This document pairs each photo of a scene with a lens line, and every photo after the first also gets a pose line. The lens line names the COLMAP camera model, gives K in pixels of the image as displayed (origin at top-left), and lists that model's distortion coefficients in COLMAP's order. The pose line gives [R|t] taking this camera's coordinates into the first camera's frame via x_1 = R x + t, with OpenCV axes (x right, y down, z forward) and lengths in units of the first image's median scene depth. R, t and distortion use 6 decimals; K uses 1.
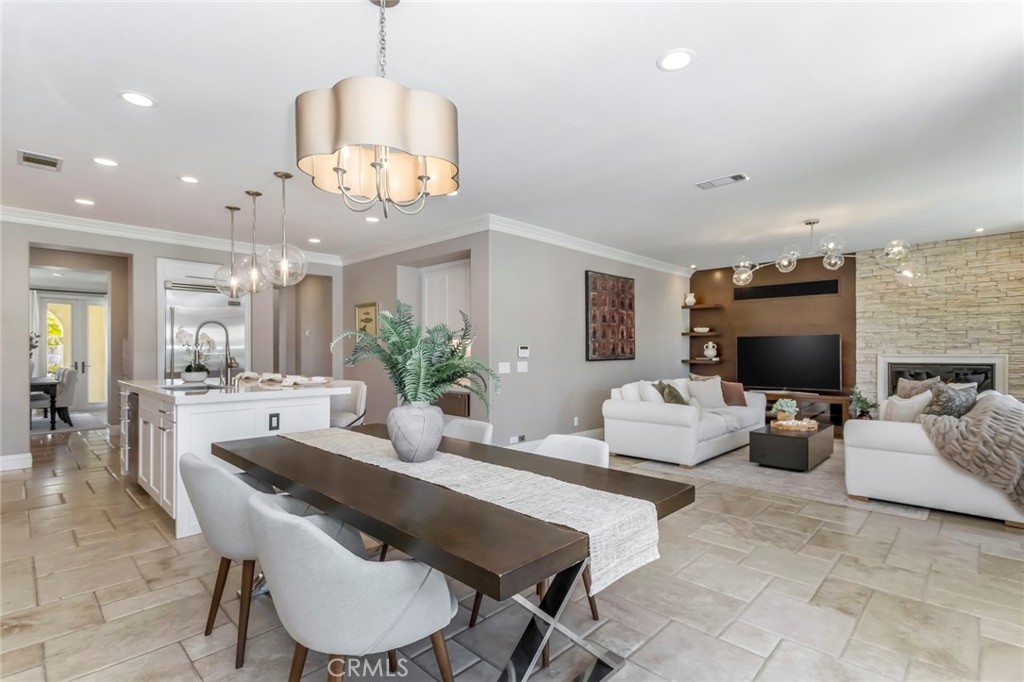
lens RADIAL K [[491.1, 0, 512.0], [0, 491.1, 341.0], [0, 0, 1]] dist [0.000828, 0.000668]
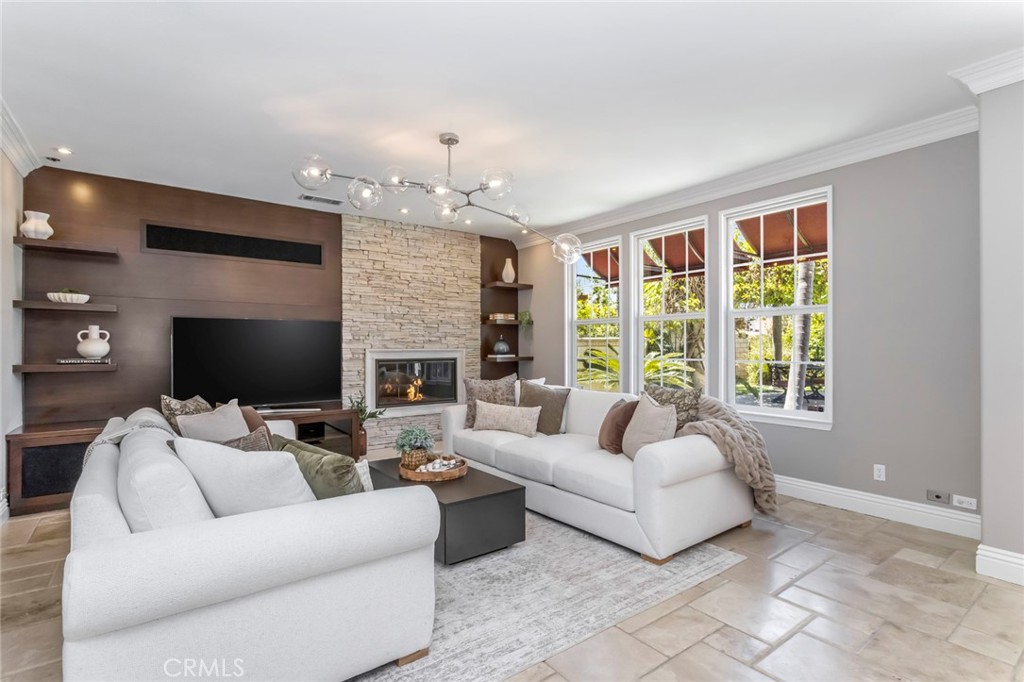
lens RADIAL K [[491.1, 0, 512.0], [0, 491.1, 341.0], [0, 0, 1]] dist [0.000828, 0.000668]
pose [[0.158050, 0.013052, 0.987345, -0.000038], [-0.019665, 0.999756, -0.010068, 0.017969], [-0.987235, -0.017824, 0.158268, 0.674962]]
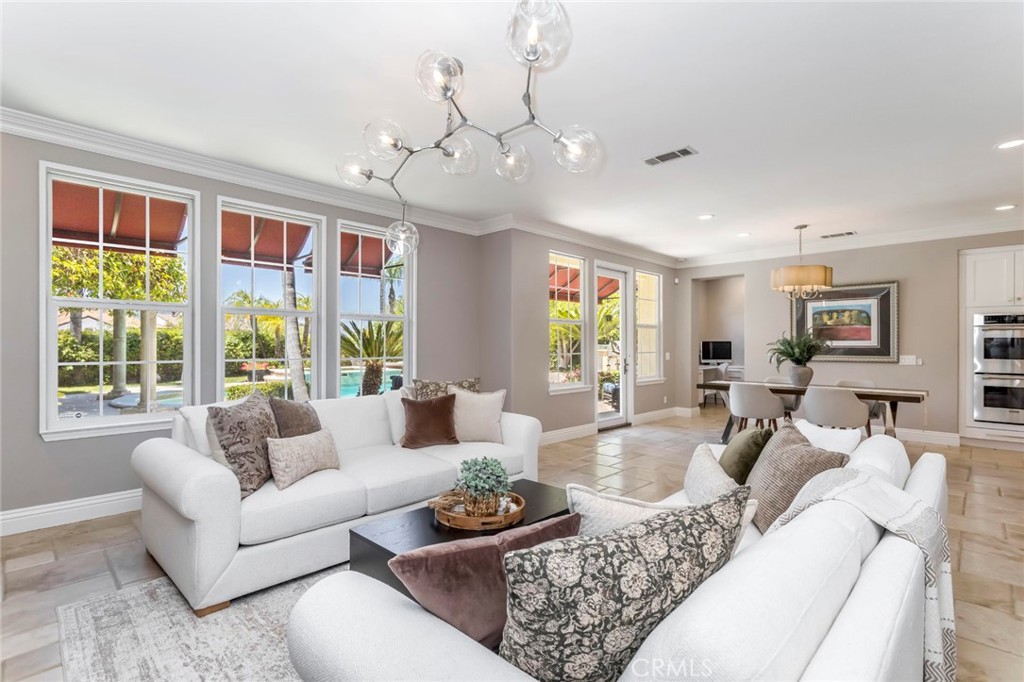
lens RADIAL K [[482.8, 0, 512.7], [0, 482.8, 342.5], [0, 0, 1]] dist [-0.001613, 0.000572]
pose [[-0.999991, -0.003417, 0.002701, 0.444015], [-0.003479, 0.999722, -0.023341, 0.022457], [-0.002621, -0.023350, -0.999724, 1.191841]]
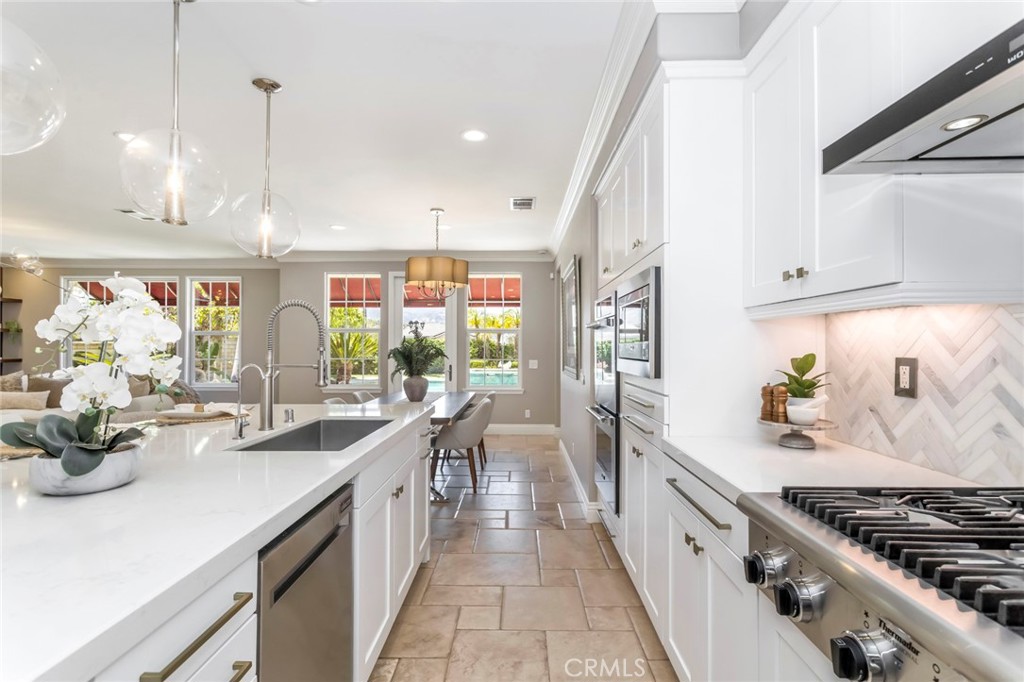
lens RADIAL K [[481.2, 0, 512.5], [0, 481.2, 344.2], [0, 0, 1]] dist [-0.000481, 0.001162]
pose [[-0.687485, 0.002569, 0.726194, -0.701944], [-0.017166, 0.999657, -0.019787, 0.004980], [-0.725996, -0.026069, -0.687205, 0.729684]]
